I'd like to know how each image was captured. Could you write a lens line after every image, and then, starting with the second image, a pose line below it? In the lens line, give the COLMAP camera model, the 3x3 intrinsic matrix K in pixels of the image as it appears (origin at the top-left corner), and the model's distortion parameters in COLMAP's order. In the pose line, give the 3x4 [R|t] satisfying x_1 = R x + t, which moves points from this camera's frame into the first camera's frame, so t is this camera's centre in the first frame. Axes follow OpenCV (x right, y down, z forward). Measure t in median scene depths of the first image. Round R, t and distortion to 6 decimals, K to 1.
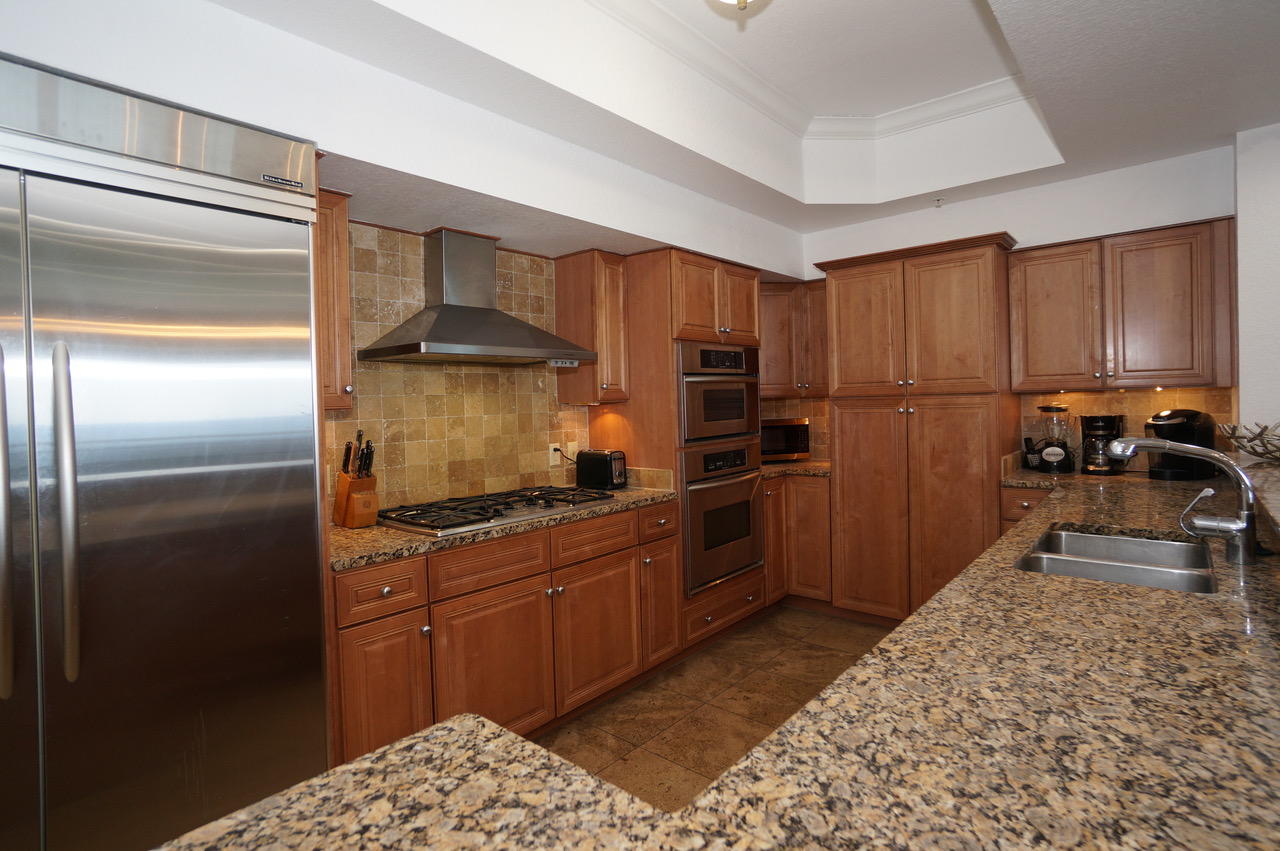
lens RADIAL K [[647.6, 0, 626.3], [0, 647.6, 403.9], [0, 0, 1]] dist [-0.004474, -0.000163]
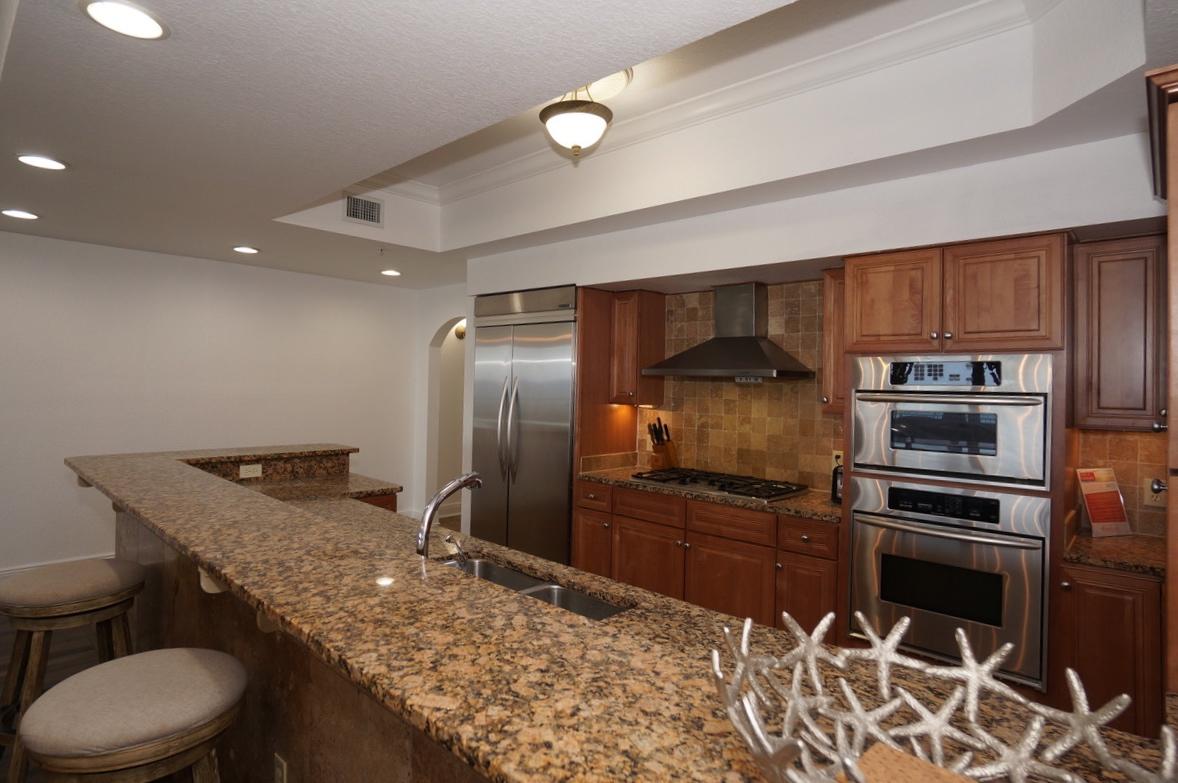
lens RADIAL K [[596.0, 0, 583.7], [0, 596.0, 384.5], [0, 0, 1]] dist [-0.004474, -0.000163]
pose [[-0.012531, 0.030192, -0.999466, 0.990259], [-0.025826, 0.999201, 0.030508, -0.076305], [0.999588, 0.026195, -0.011742, 0.671782]]
